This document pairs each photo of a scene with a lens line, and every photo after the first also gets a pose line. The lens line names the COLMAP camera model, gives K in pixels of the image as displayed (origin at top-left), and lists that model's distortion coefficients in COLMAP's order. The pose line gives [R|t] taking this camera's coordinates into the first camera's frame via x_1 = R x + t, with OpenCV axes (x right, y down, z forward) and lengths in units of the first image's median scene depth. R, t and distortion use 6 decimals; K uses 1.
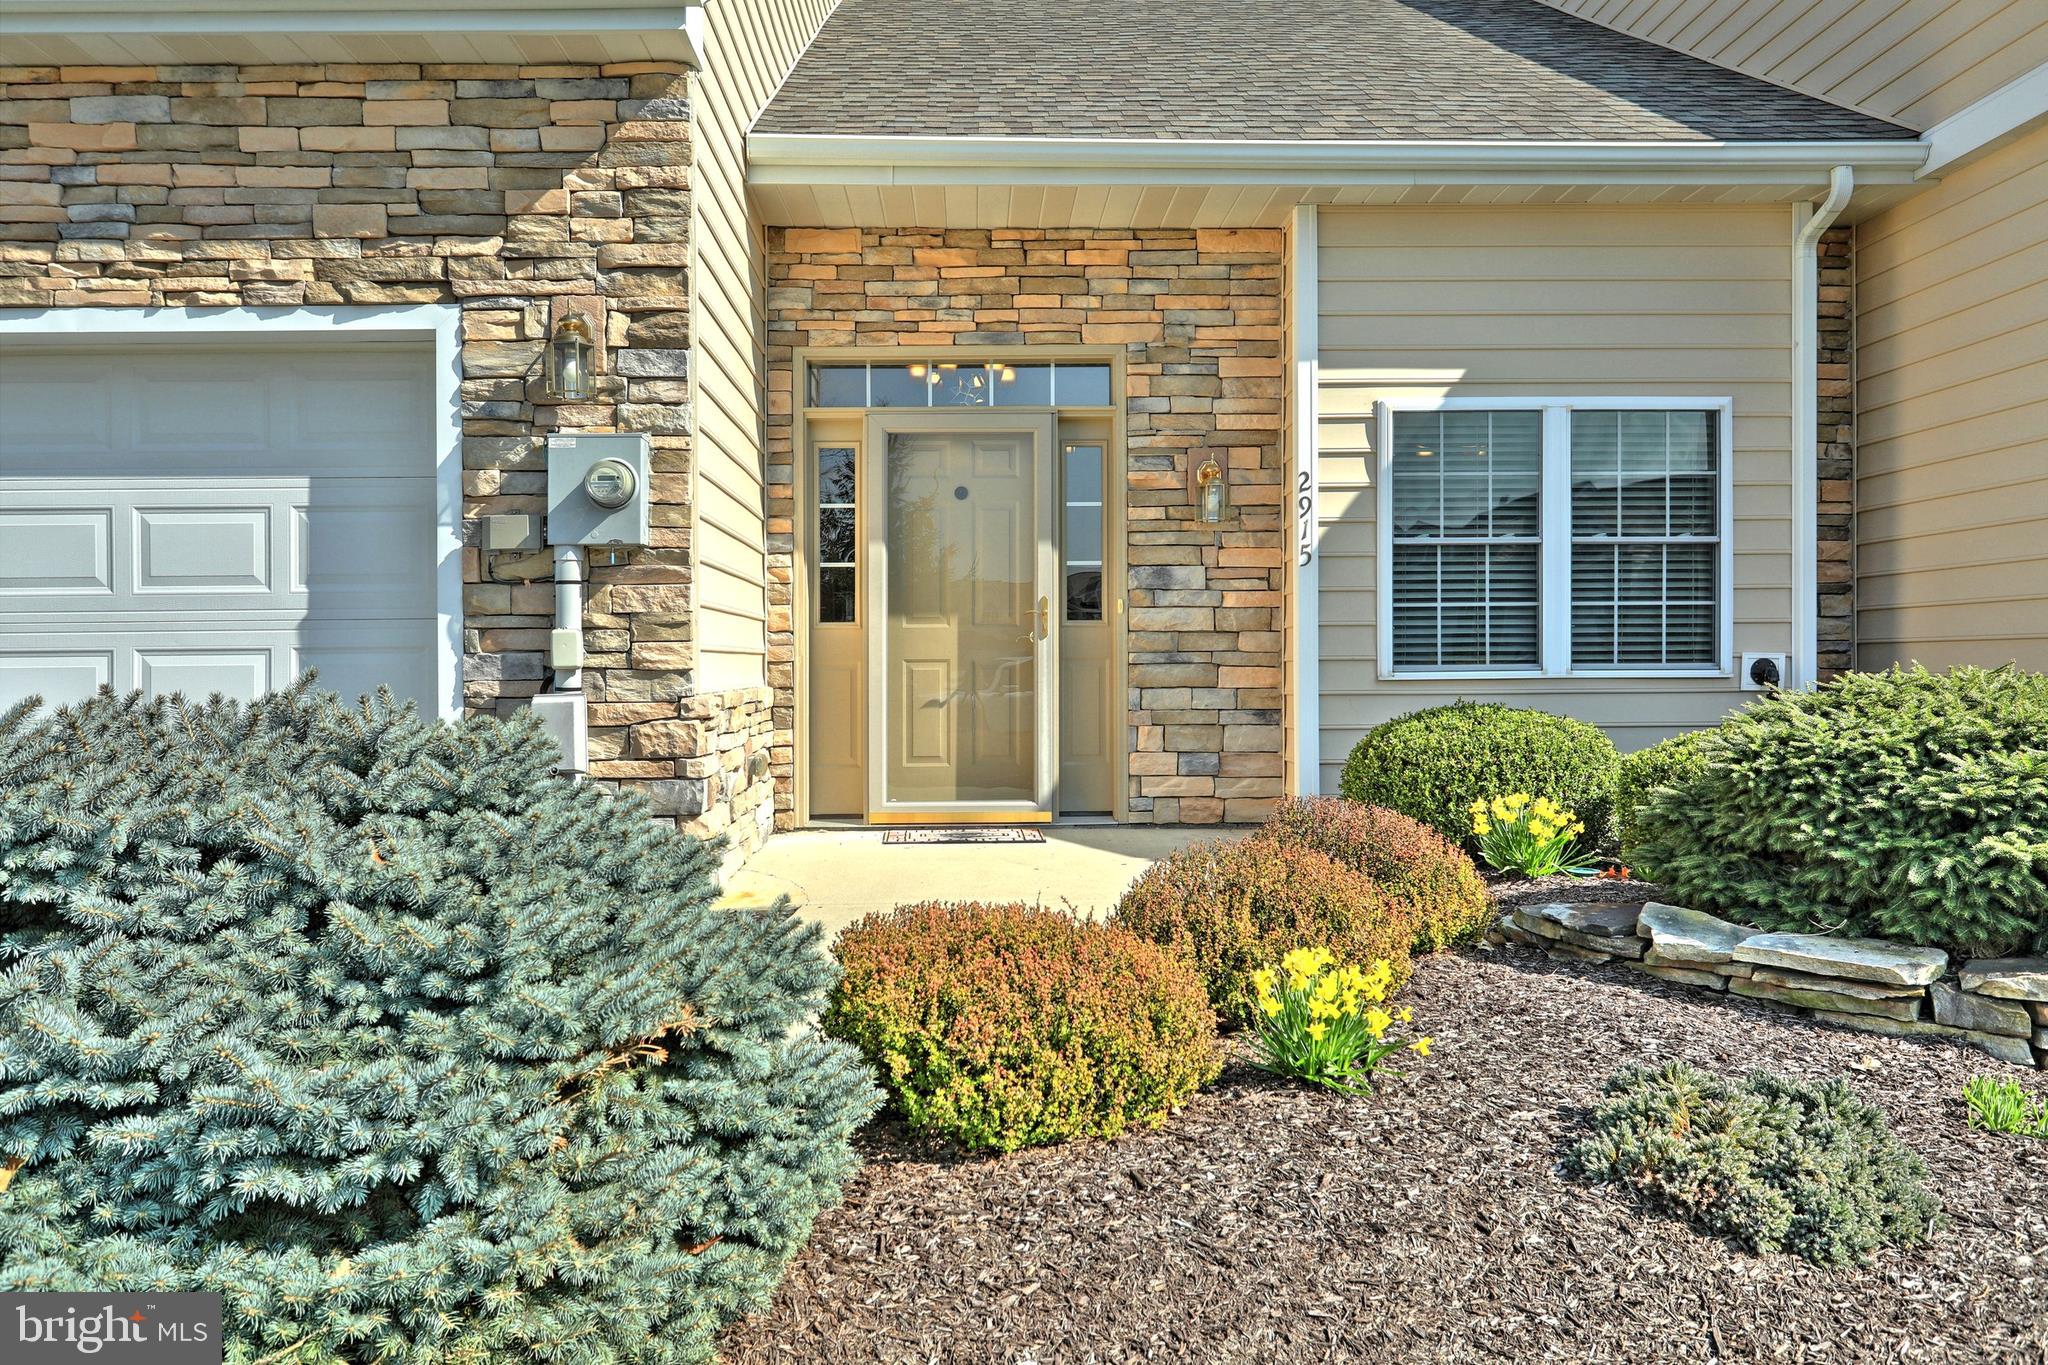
lens RADIAL K [[1483.9, 0, 933.0], [0, 1483.9, 671.1], [0, 0, 1]] dist [-0.001056, 0.003874]
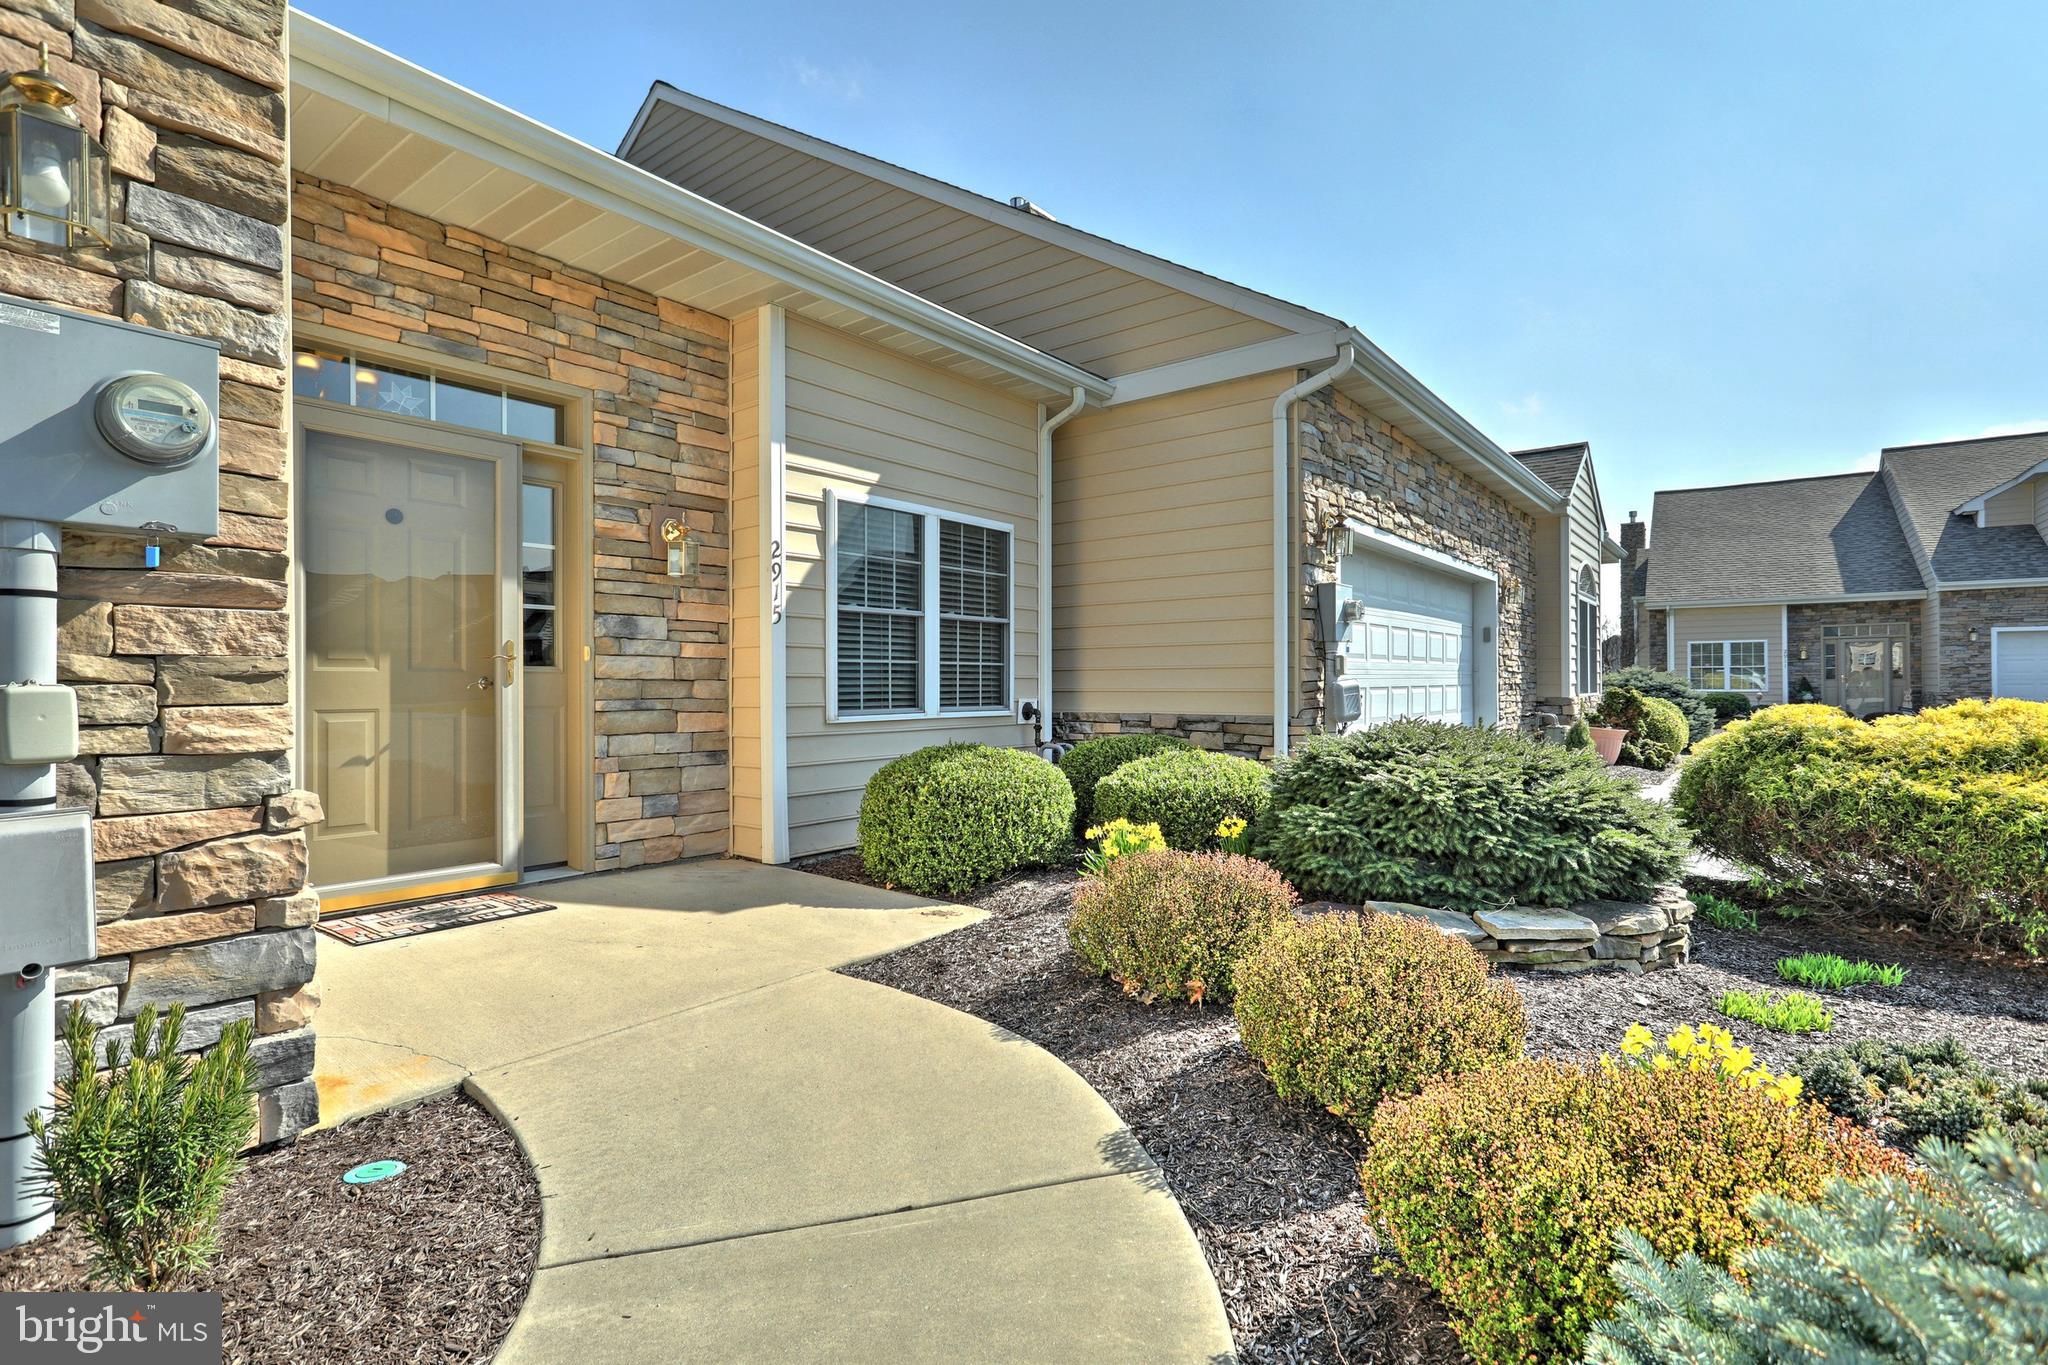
lens RADIAL K [[978.8, 0, 959.9], [0, 978.8, 686.0], [0, 0, 1]] dist [0.000111, -0.000157]
pose [[0.613632, 0.001904, 0.789590, -0.278034], [0.000660, 0.999996, -0.002924, -0.023345], [-0.789592, 0.002315, 0.613628, 0.474257]]
